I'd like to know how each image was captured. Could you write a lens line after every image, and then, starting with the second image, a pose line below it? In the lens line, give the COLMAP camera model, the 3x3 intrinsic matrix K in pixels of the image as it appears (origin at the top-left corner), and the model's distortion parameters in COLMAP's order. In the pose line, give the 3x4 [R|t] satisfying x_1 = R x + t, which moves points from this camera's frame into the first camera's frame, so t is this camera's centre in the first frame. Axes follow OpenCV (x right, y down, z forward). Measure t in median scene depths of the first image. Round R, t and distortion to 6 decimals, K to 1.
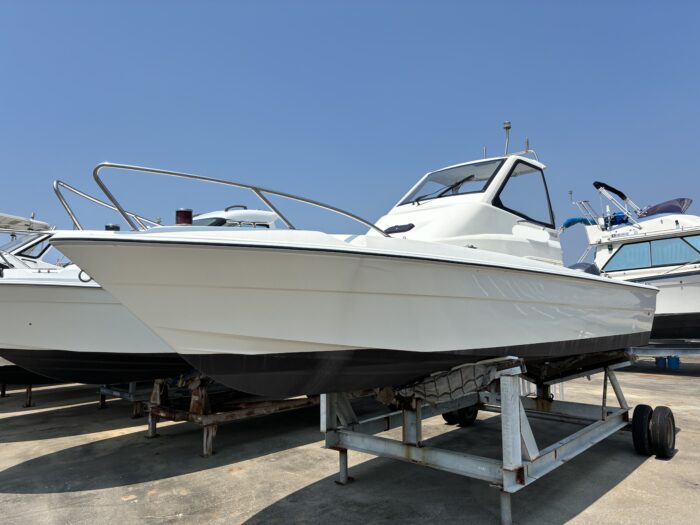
lens RADIAL K [[530.1, 0, 351.5], [0, 530.1, 262.1], [0, 0, 1]] dist [0.075342, -0.106532]
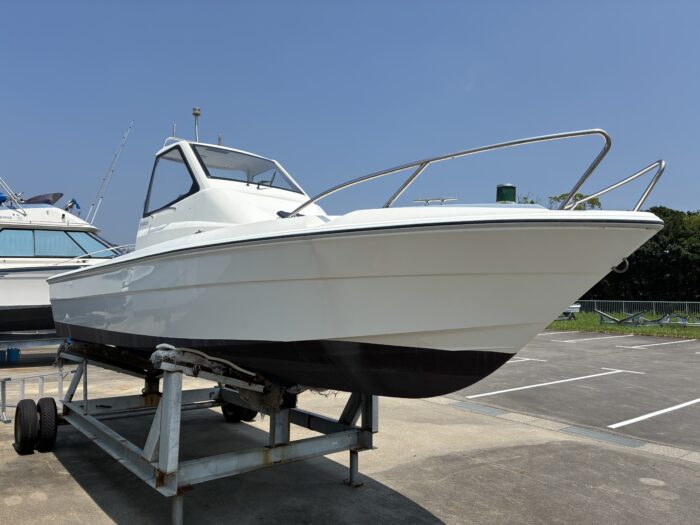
lens RADIAL K [[530.1, 0, 351.5], [0, 530.1, 262.1], [0, 0, 1]] dist [0.075342, -0.106532]
pose [[0.143705, 0.085121, 0.985953, -0.703616], [-0.103121, 0.992158, -0.070627, 0.062885], [-0.984233, -0.091523, 0.151356, 0.647212]]
